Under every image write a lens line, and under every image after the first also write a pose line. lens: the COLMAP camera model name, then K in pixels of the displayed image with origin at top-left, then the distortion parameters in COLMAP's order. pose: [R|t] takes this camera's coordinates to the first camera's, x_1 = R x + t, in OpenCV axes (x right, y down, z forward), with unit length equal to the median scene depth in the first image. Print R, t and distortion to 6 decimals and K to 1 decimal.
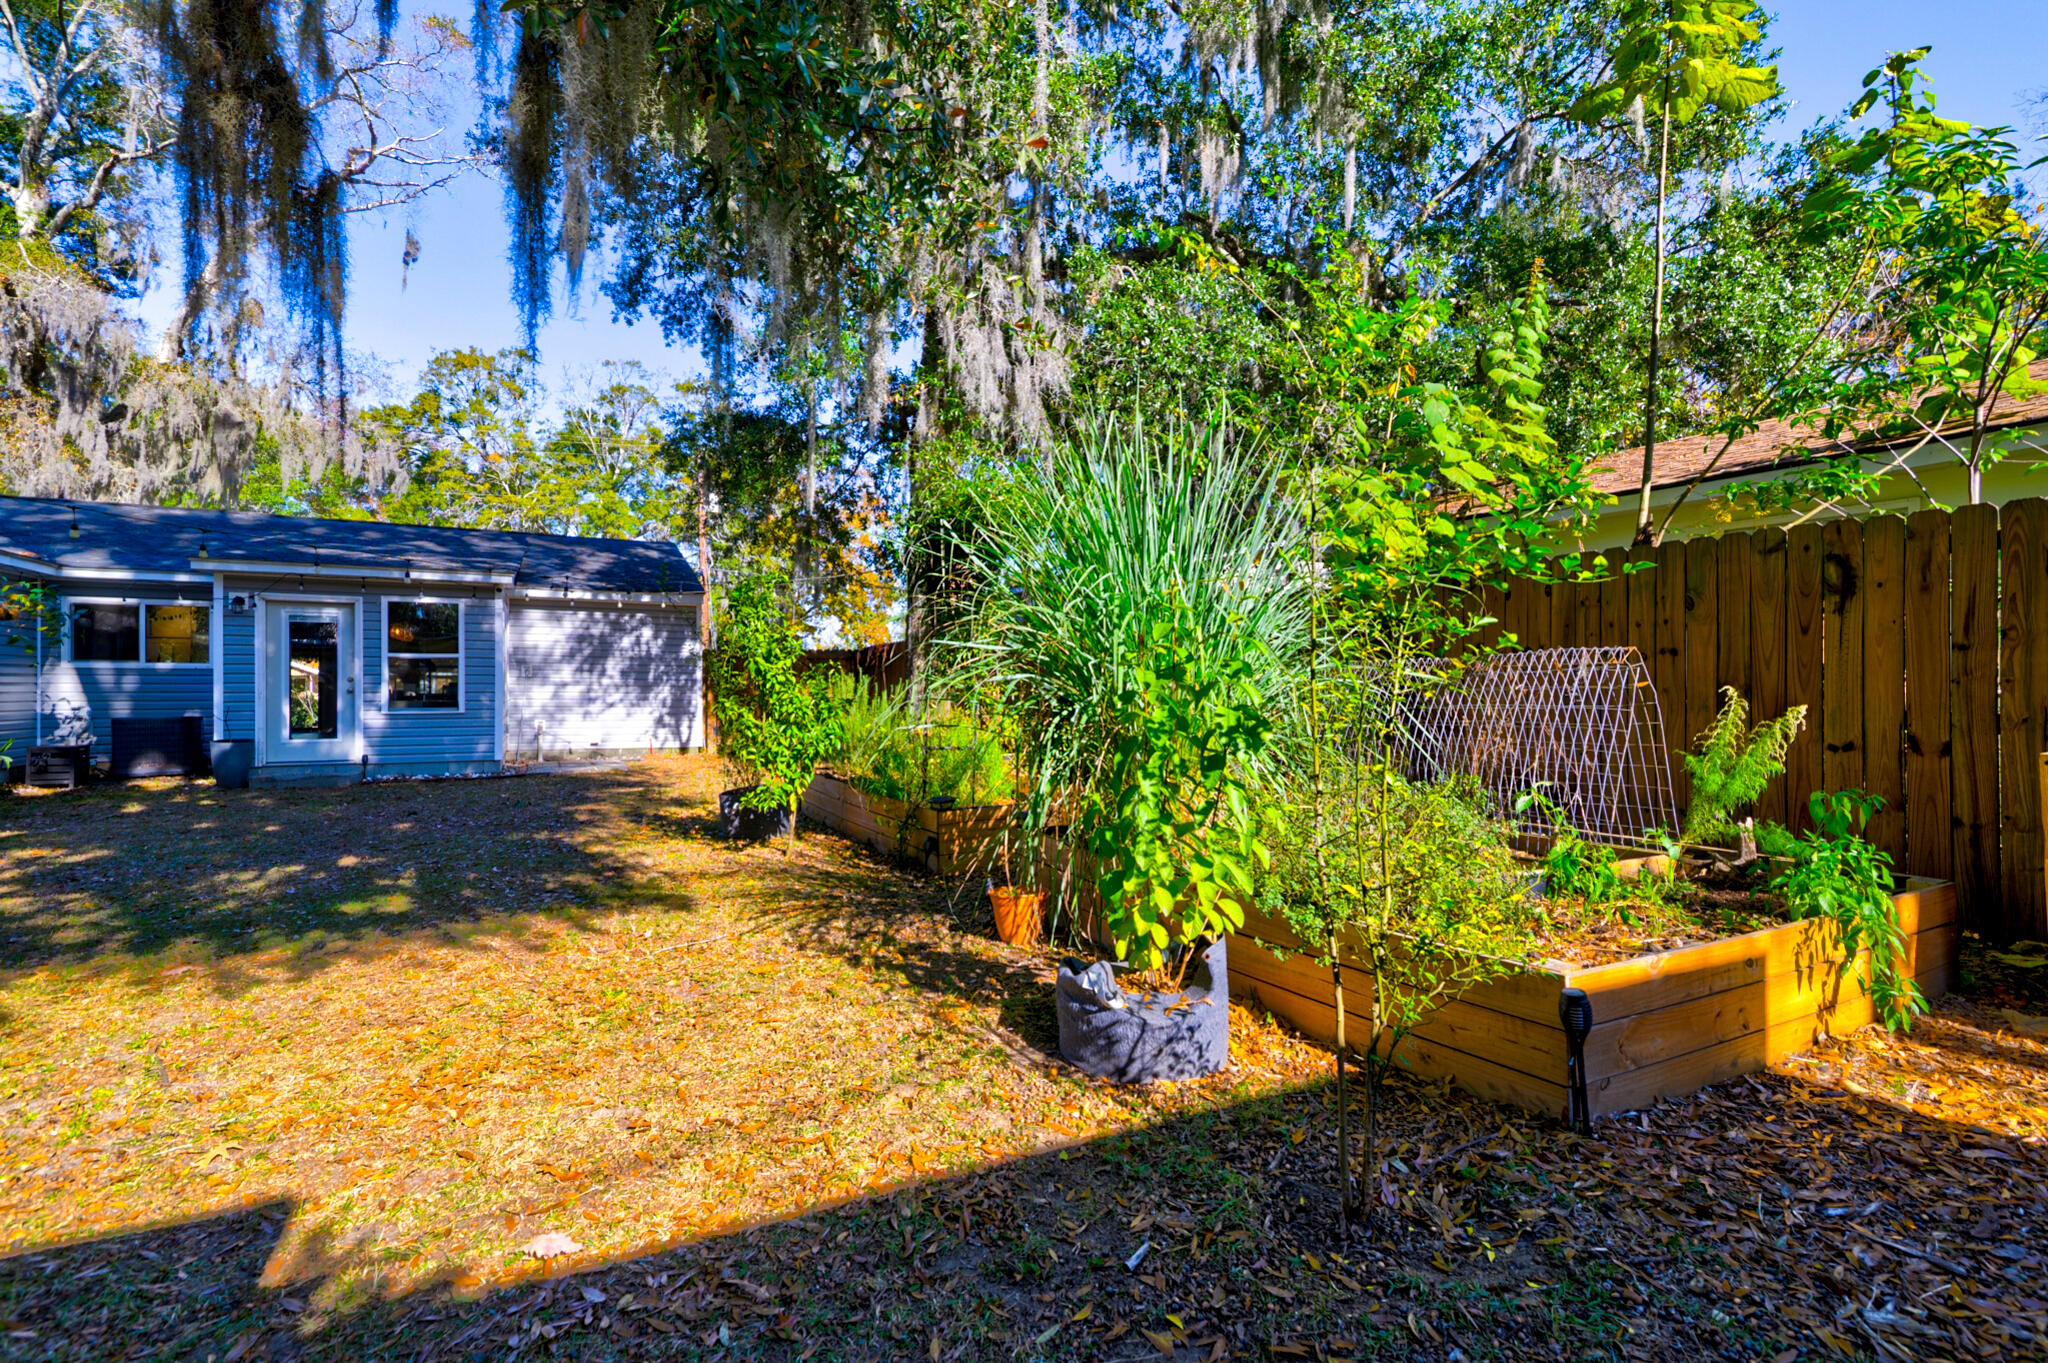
lens RADIAL K [[919.6, 0, 1019.5], [0, 919.6, 686.7], [0, 0, 1]] dist [0.013630, 0.000028]
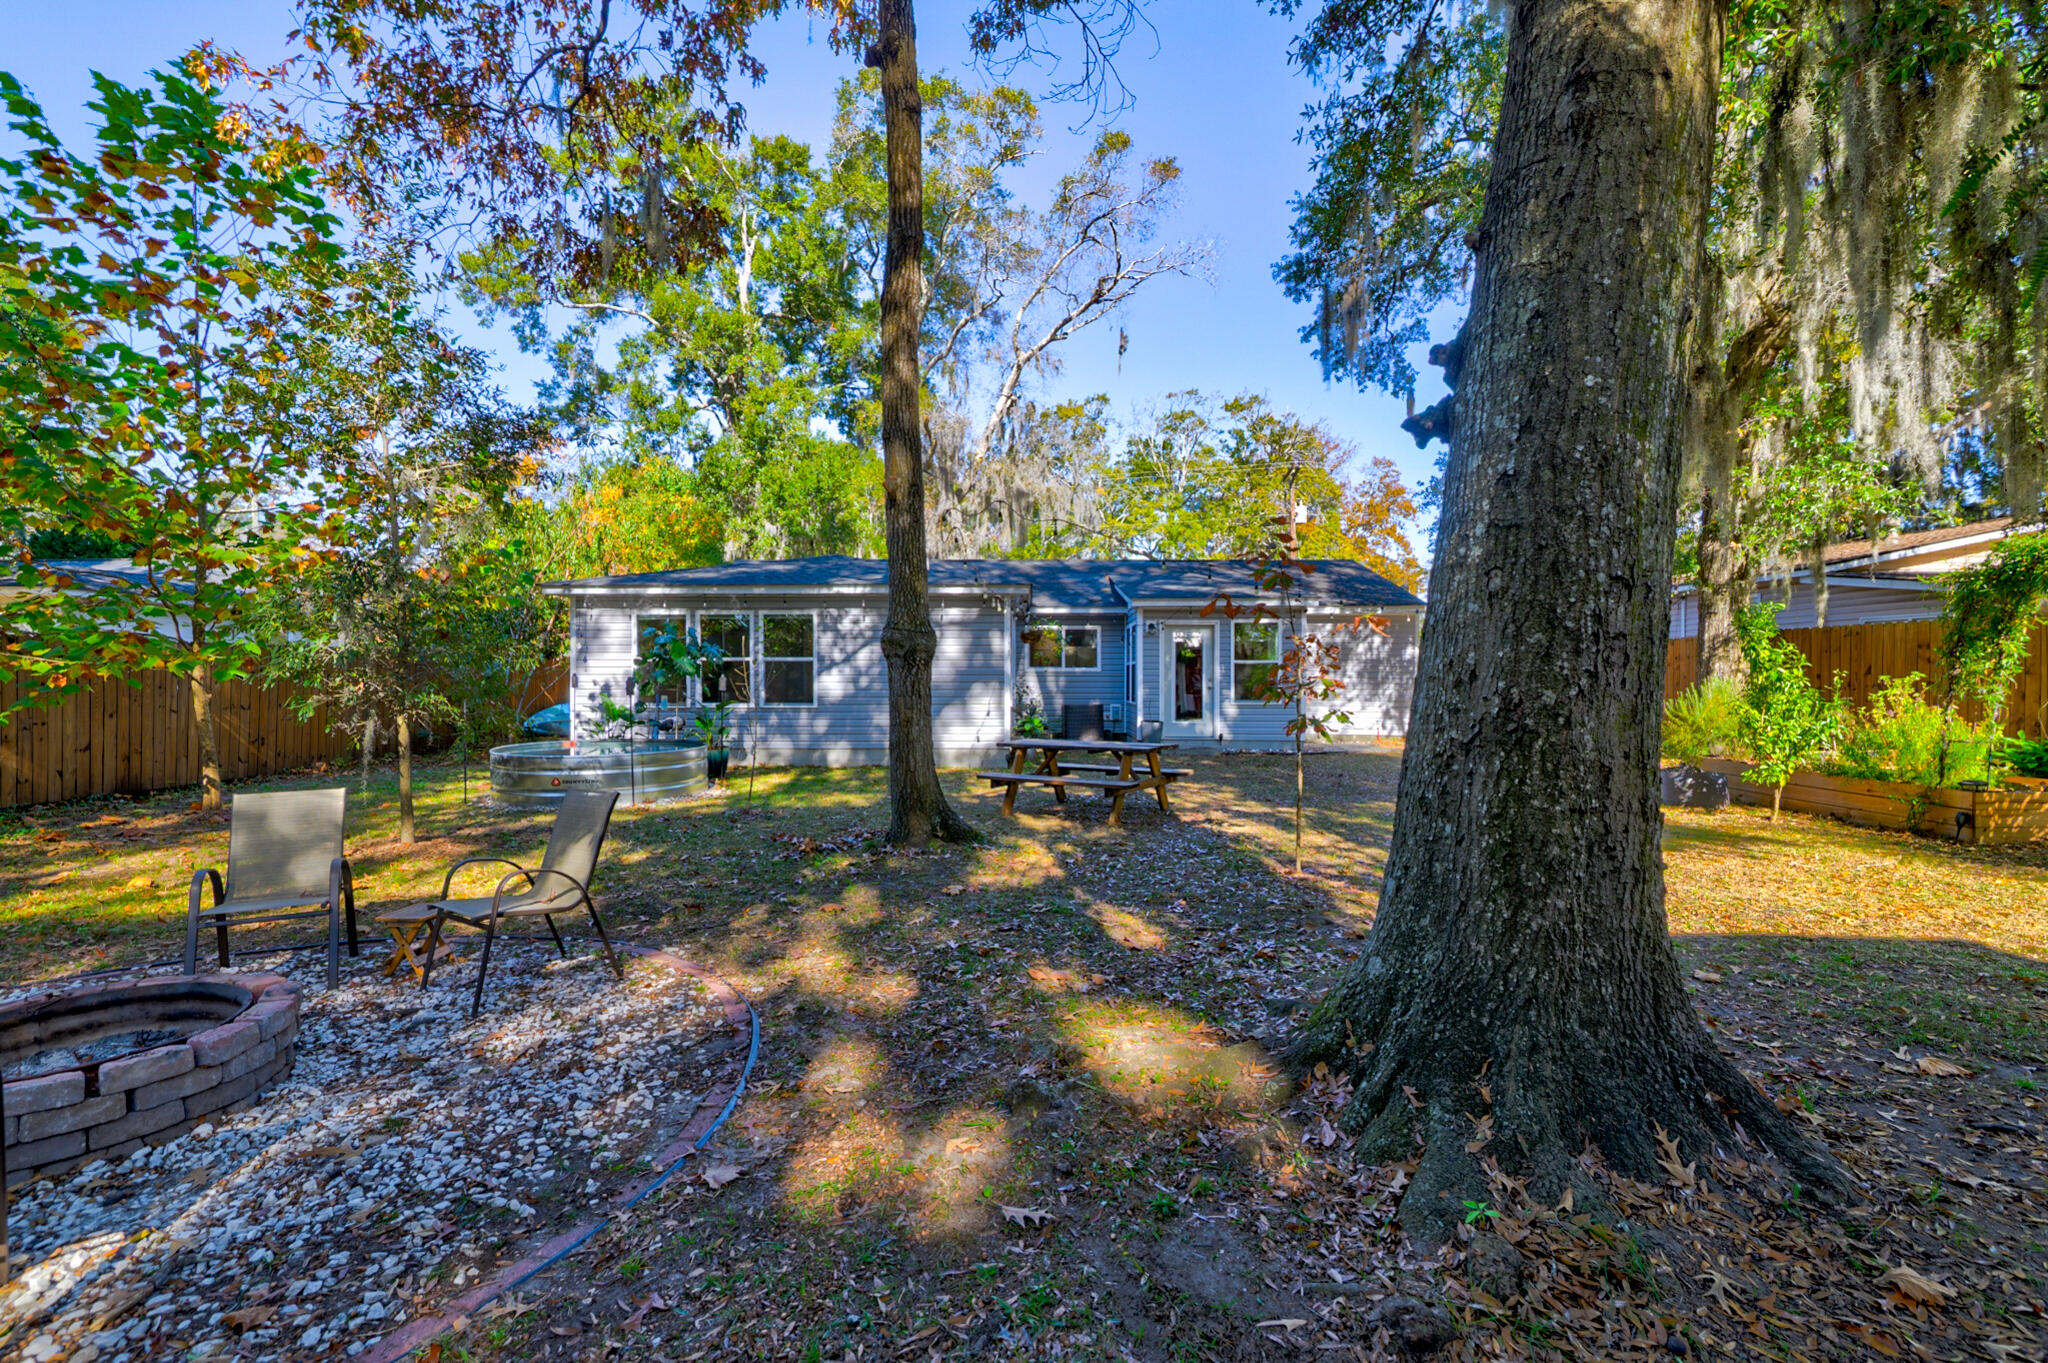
lens RADIAL K [[919.6, 0, 1019.5], [0, 919.6, 686.7], [0, 0, 1]] dist [0.013630, 0.000028]
pose [[0.884089, 0.004350, -0.467298, -0.261241], [-0.000833, 0.999970, 0.007733, -0.006368], [0.467317, -0.006448, 0.884066, -0.289810]]
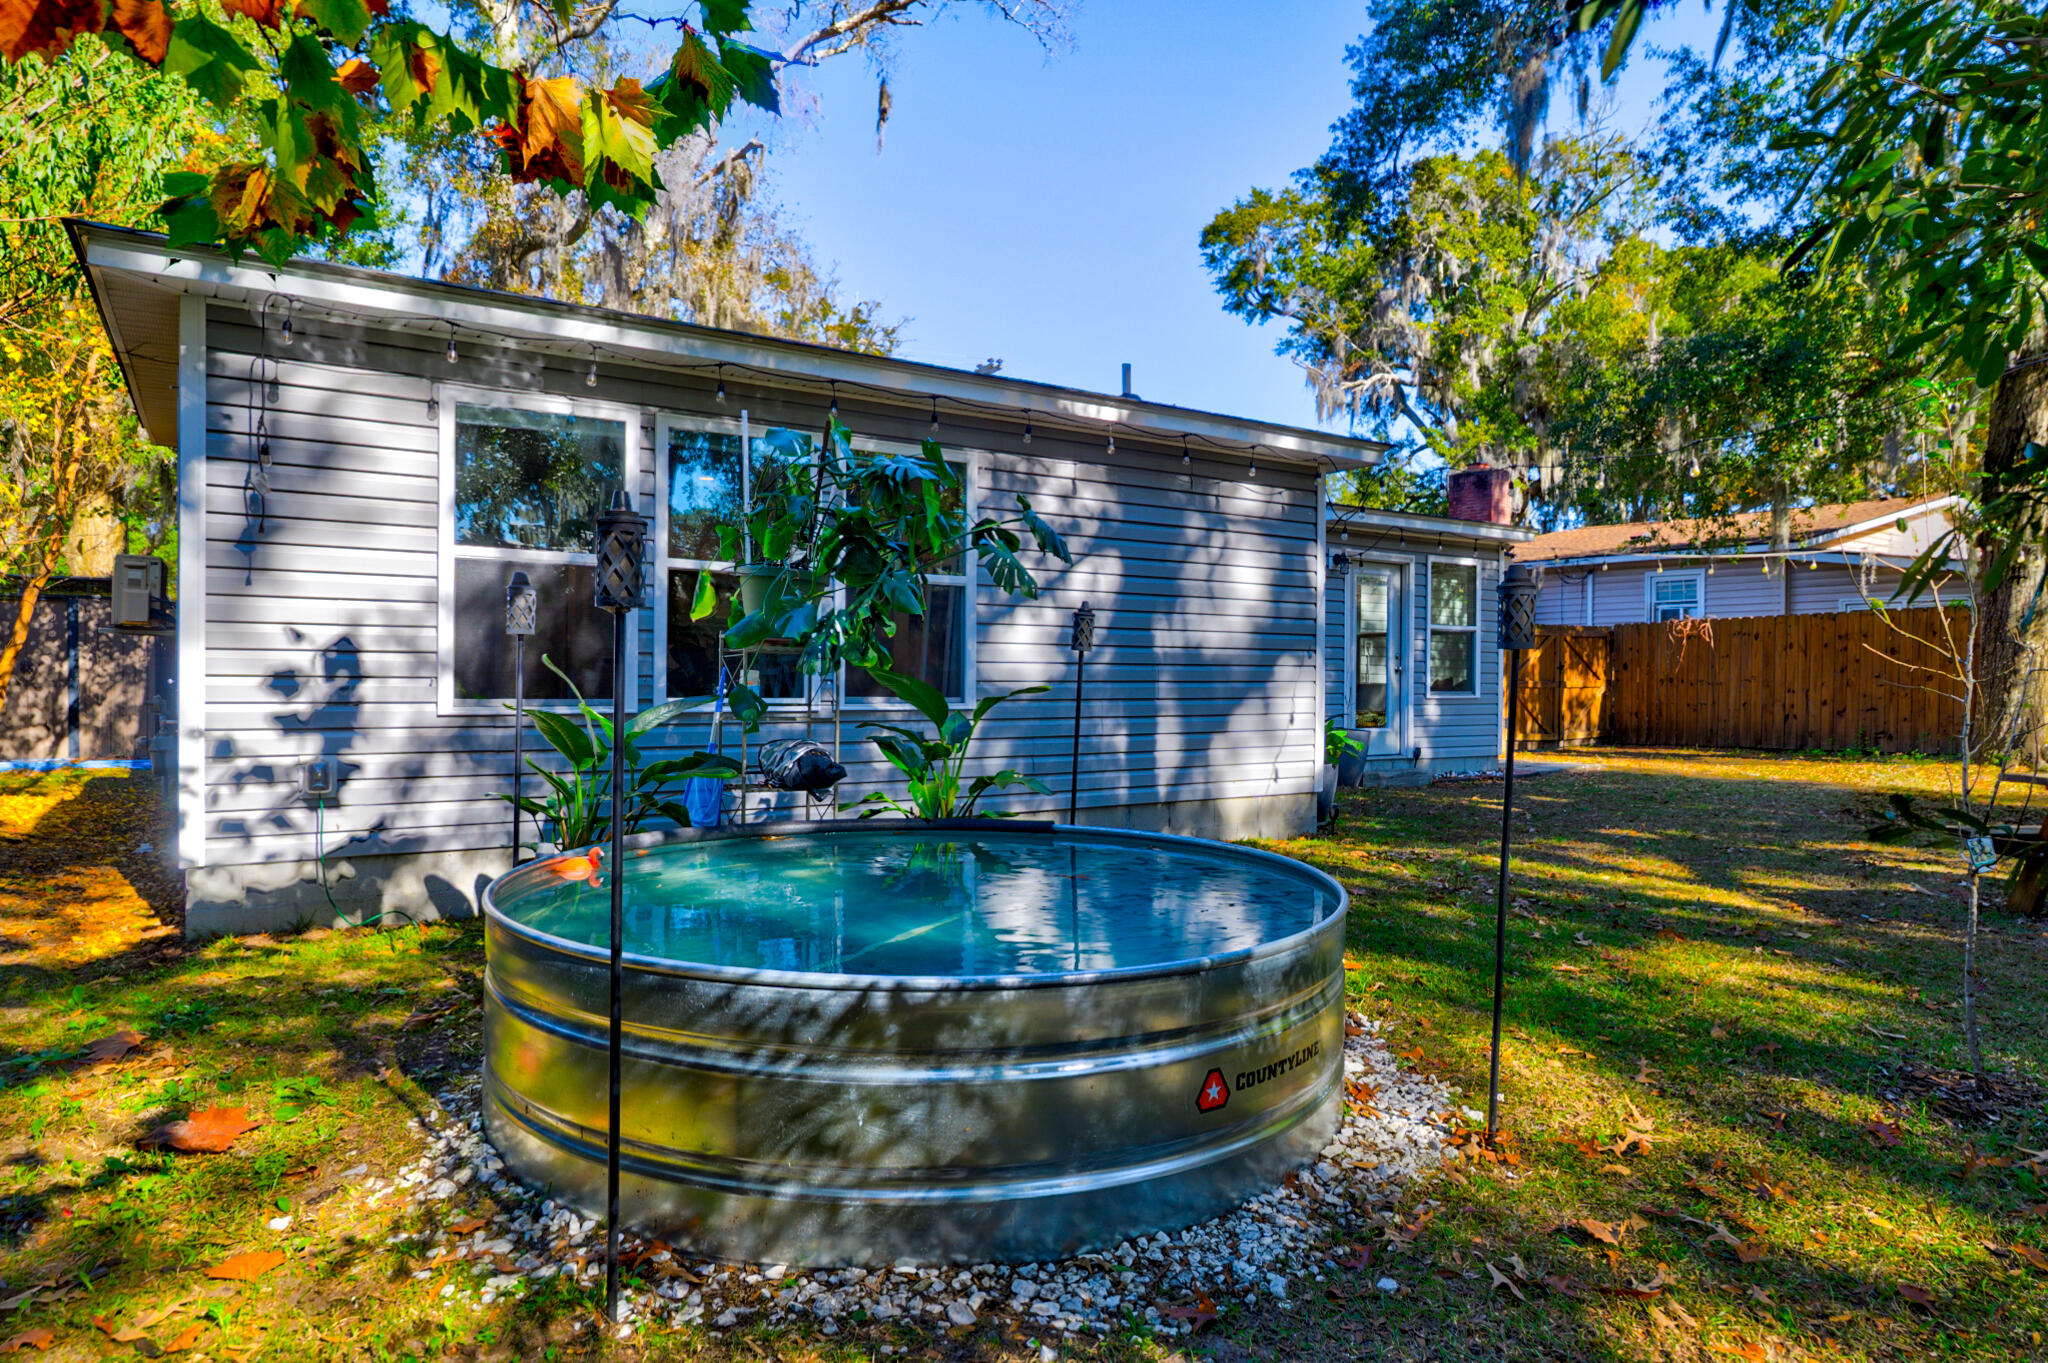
lens RADIAL K [[1197.8, 0, 1033.6], [0, 1197.8, 688.9], [0, 0, 1]] dist [-0.005975, -0.001482]
pose [[0.992609, 0.004164, 0.121286, -0.933817], [-0.005175, 0.999954, 0.008023, 0.010403], [-0.121247, -0.008591, 0.992585, -0.013834]]
